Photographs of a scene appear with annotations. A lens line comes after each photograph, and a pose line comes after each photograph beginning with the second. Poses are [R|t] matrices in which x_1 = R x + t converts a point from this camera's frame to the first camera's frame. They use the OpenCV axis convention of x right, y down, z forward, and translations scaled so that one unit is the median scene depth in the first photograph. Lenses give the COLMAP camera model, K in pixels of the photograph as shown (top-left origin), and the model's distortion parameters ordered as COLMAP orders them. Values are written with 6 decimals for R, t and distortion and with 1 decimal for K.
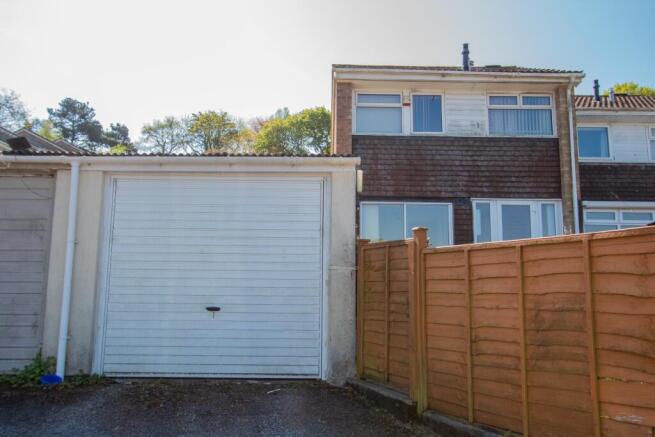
lens RADIAL K [[532.4, 0, 325.4], [0, 532.4, 212.3], [0, 0, 1]] dist [-0.007357, 0.004888]
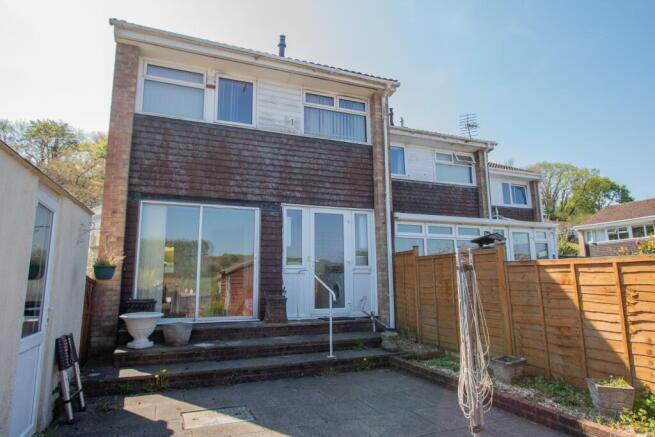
lens RADIAL K [[388.4, 0, 326.3], [0, 388.4, 212.1], [0, 0, 1]] dist [-0.005501, -0.000730]
pose [[0.922765, 0.047332, 0.382445, 0.098943], [-0.038580, 0.998789, -0.030525, 0.003978], [-0.383427, 0.013413, 0.923474, 0.385112]]
